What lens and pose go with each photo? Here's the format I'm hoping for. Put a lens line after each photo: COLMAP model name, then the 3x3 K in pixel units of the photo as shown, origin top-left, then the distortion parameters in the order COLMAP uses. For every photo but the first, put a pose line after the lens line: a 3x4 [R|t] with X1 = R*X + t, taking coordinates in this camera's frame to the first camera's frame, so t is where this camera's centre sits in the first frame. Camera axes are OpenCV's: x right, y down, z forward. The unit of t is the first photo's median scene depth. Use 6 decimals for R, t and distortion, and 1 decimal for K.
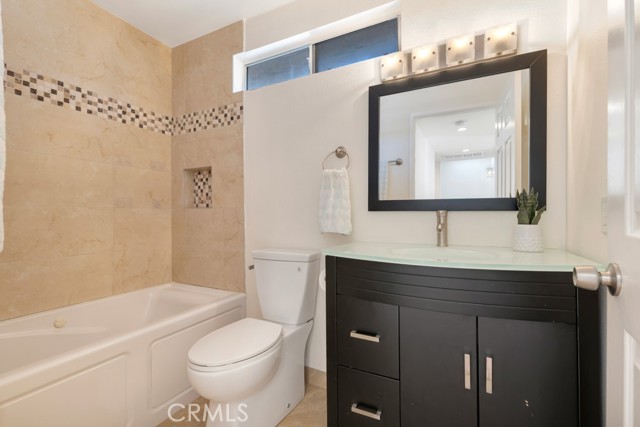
lens RADIAL K [[291.0, 0, 320.4], [0, 291.0, 213.8], [0, 0, 1]] dist [0.008618, -0.003757]
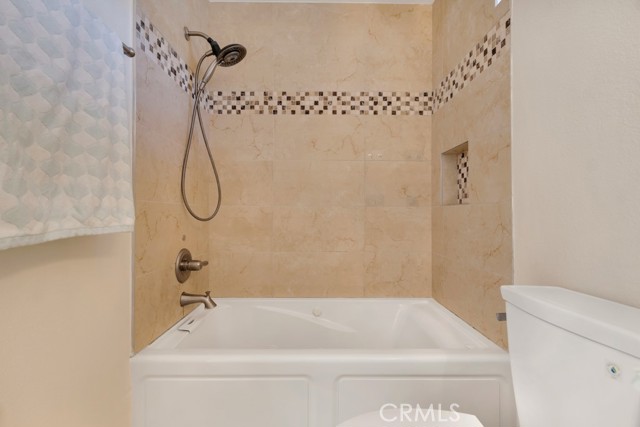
lens RADIAL K [[291.0, 0, 309.2], [0, 291.0, 214.0], [0, 0, 1]] dist [0.008618, -0.003757]
pose [[0.455158, 0.003760, -0.890403, 0.056194], [-0.000839, 0.999992, 0.003794, 0.001302], [0.890410, -0.000979, 0.455158, 0.395132]]
